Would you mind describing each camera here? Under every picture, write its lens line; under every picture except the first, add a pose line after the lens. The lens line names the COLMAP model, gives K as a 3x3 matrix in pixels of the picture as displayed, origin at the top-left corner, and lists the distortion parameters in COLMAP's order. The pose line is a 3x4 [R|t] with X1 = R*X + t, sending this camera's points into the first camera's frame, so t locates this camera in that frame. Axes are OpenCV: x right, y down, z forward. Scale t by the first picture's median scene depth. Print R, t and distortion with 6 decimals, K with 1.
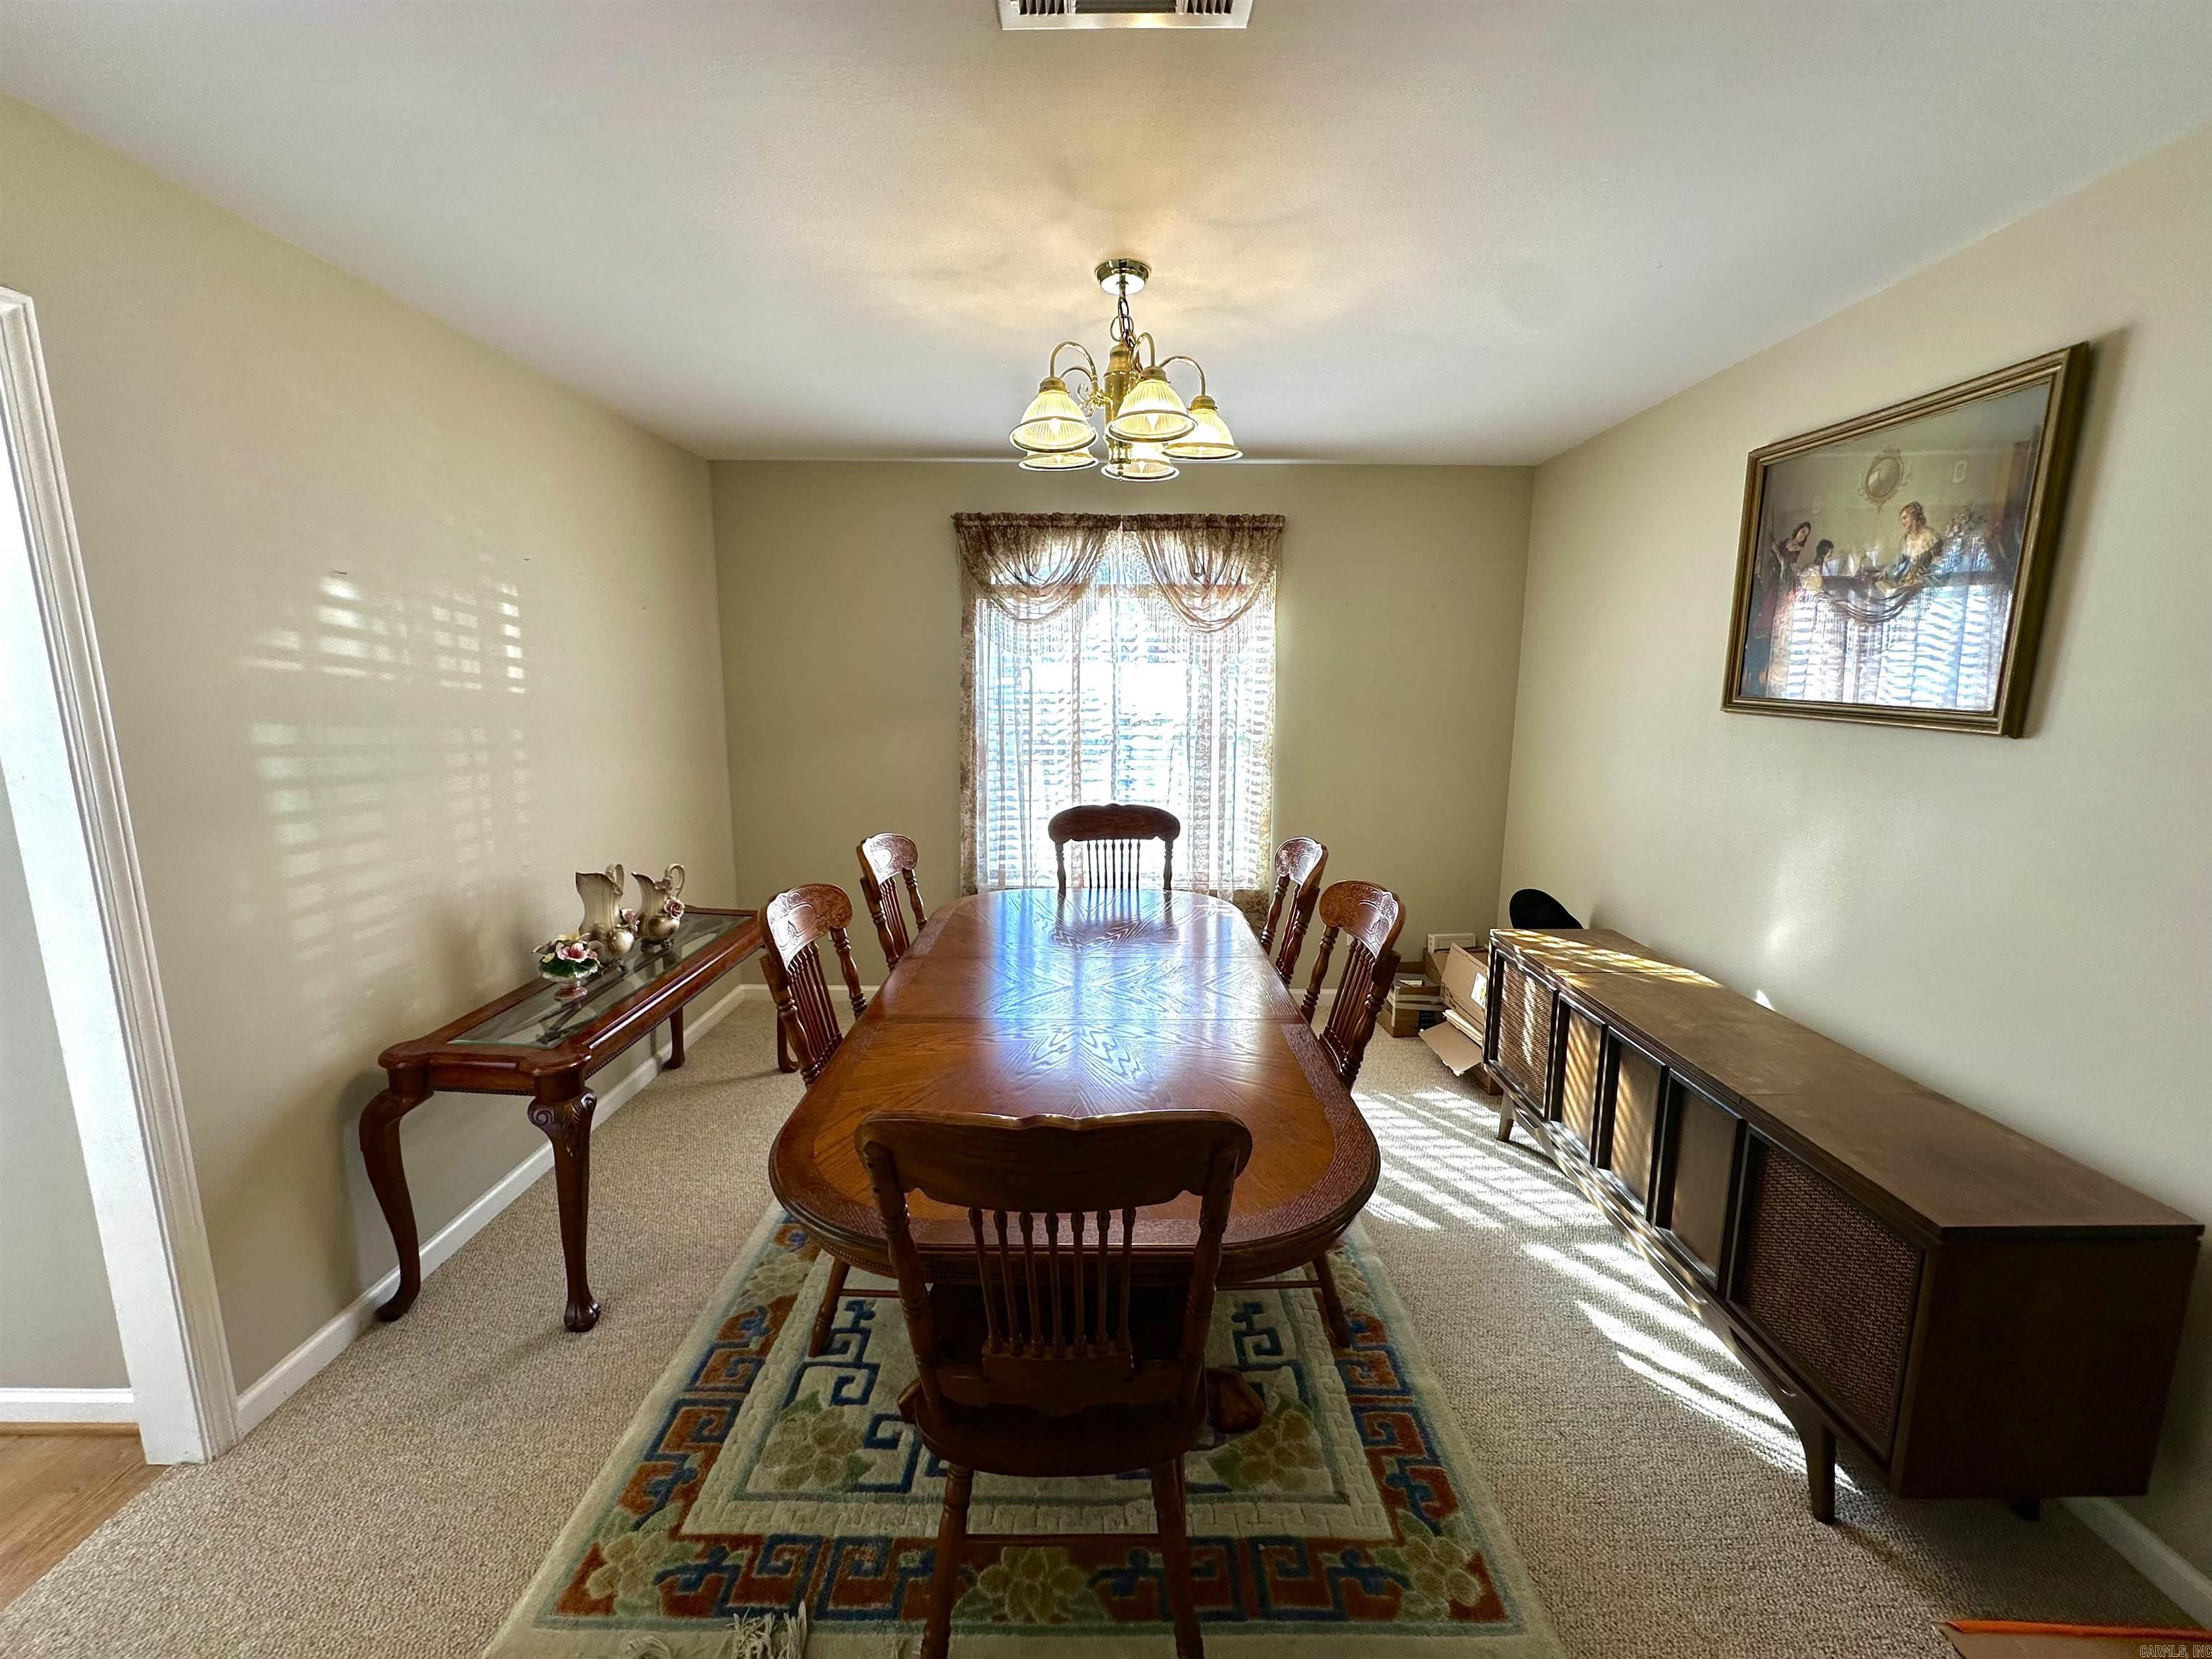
lens RADIAL K [[882.4, 0, 1108.4], [0, 882.4, 827.6], [0, 0, 1]] dist [-0.001128, -0.000090]
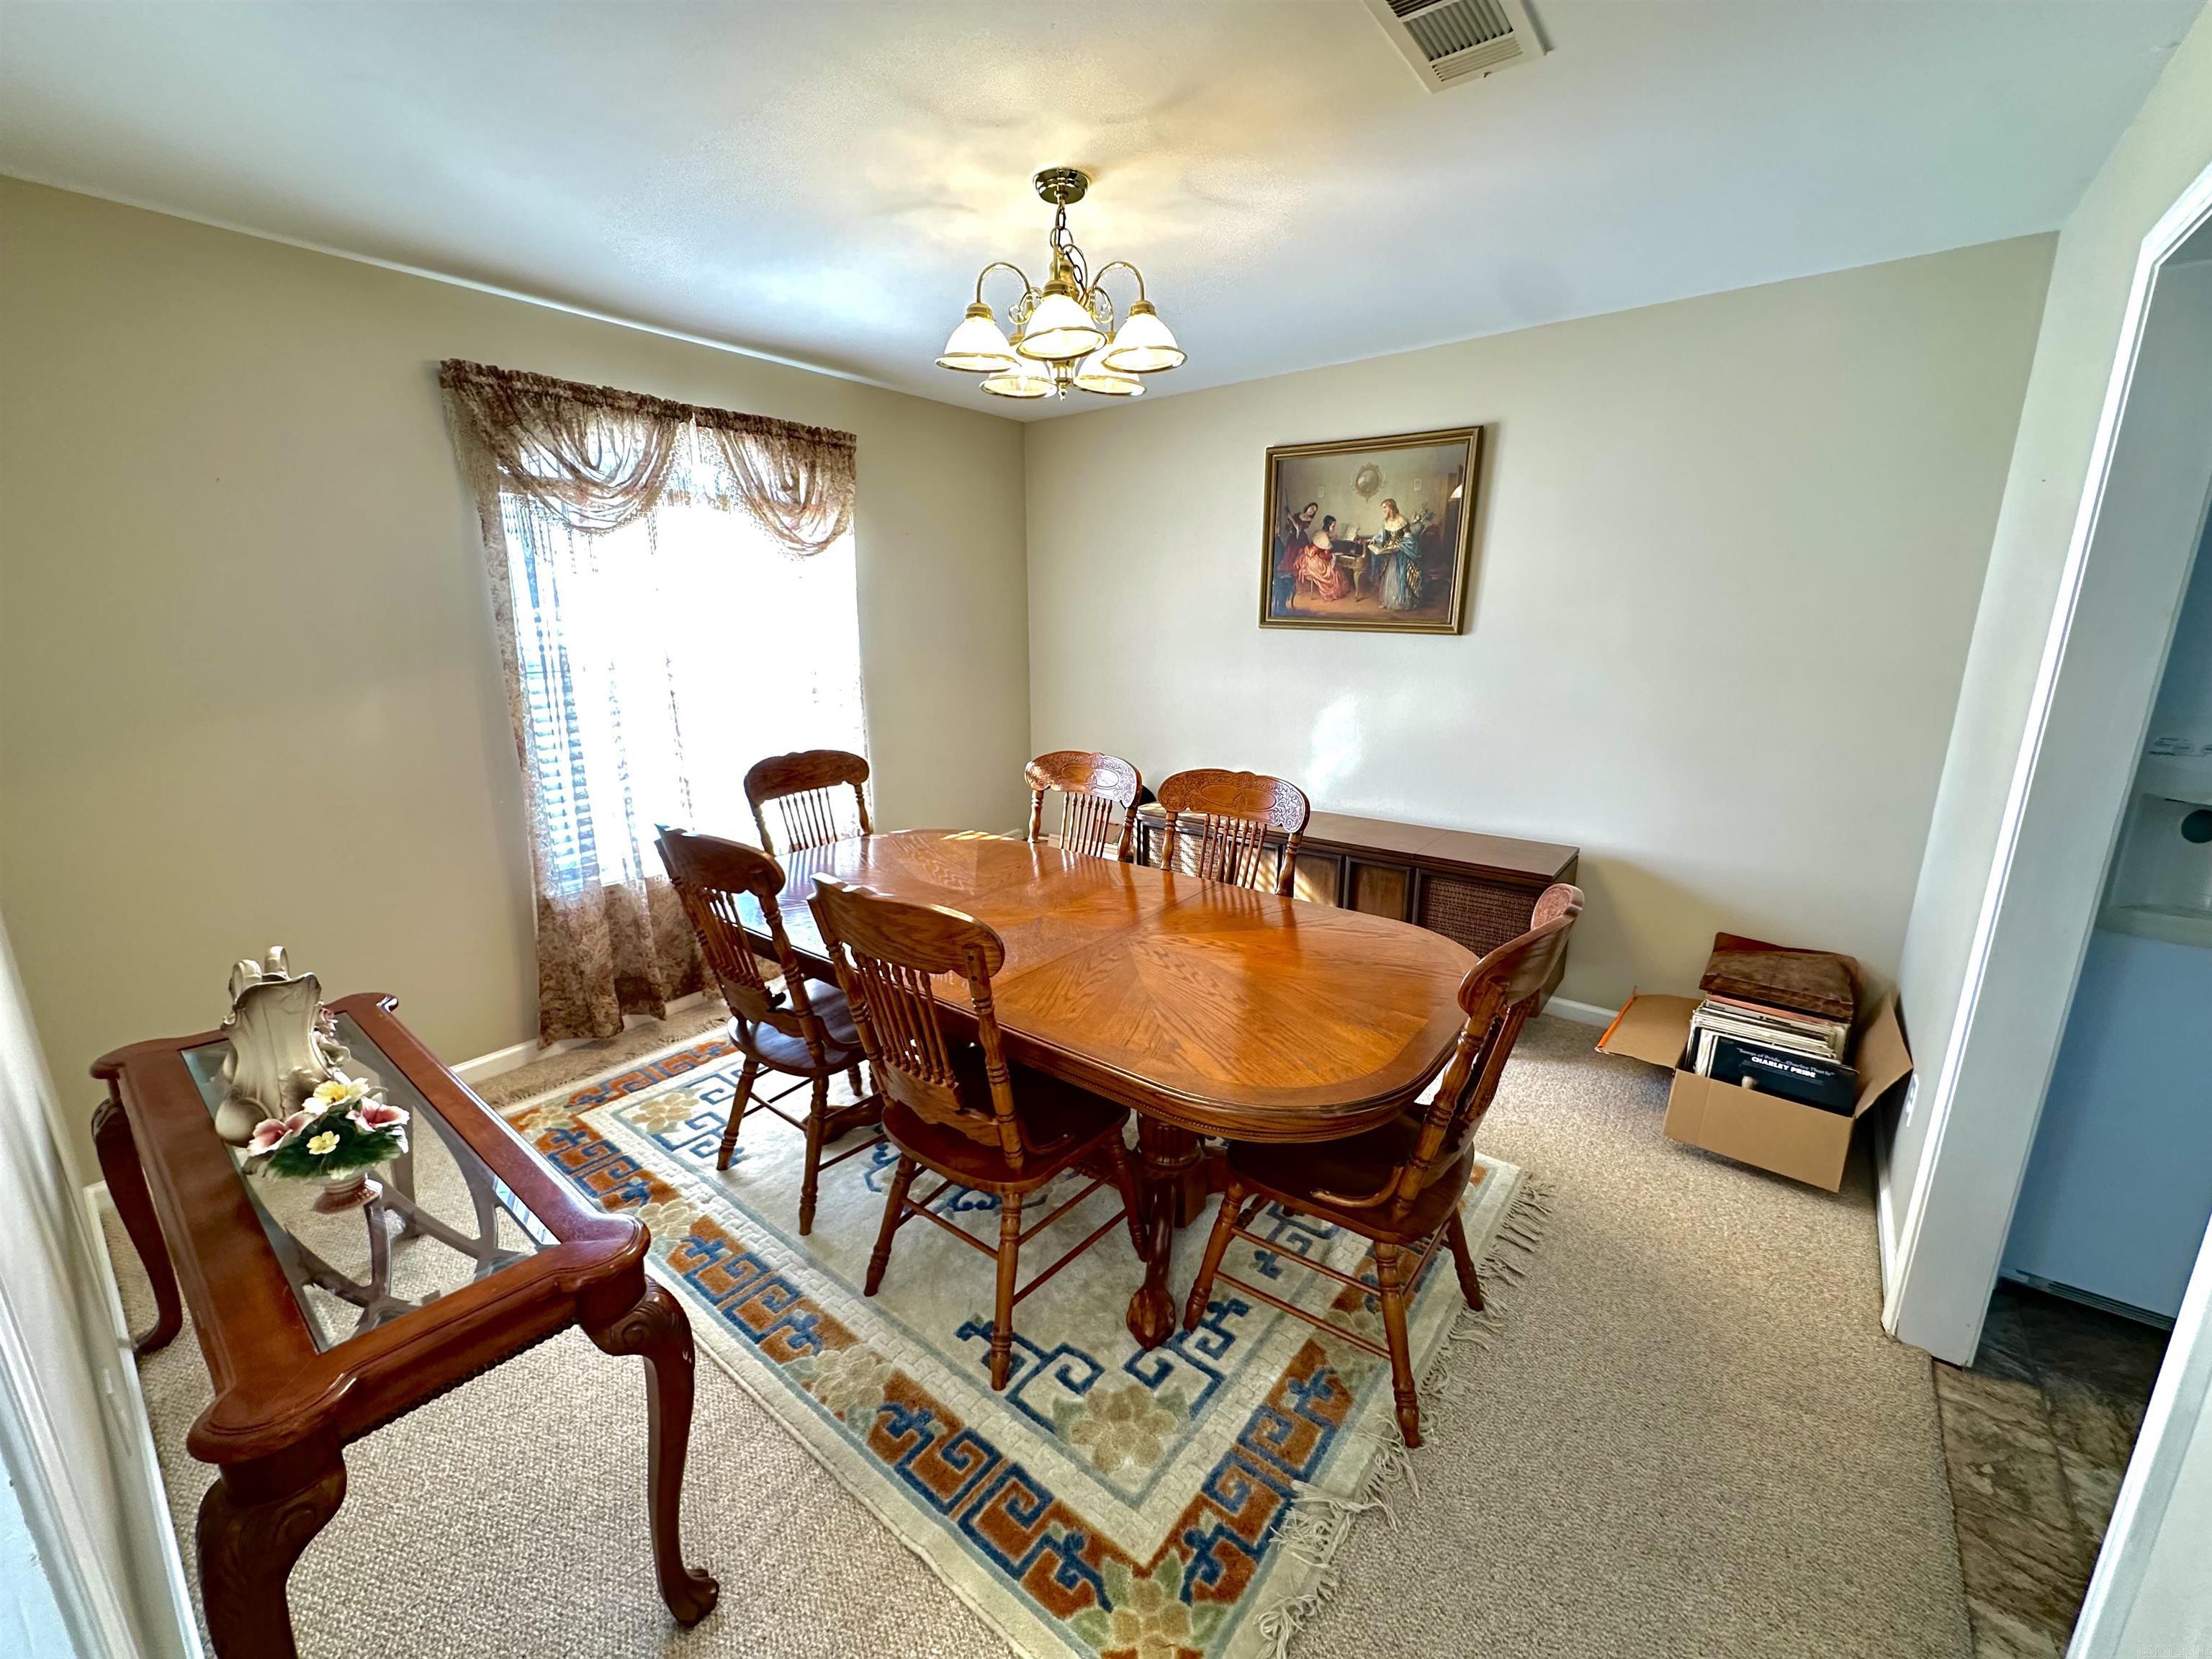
lens RADIAL K [[882.4, 0, 1114.8], [0, 882.4, 826.4], [0, 0, 1]] dist [-0.001128, -0.000090]
pose [[0.607763, -0.192790, 0.770361, -0.661266], [0.139299, 0.980924, 0.135588, -0.039581], [-0.781806, 0.024905, 0.623025, 0.281652]]
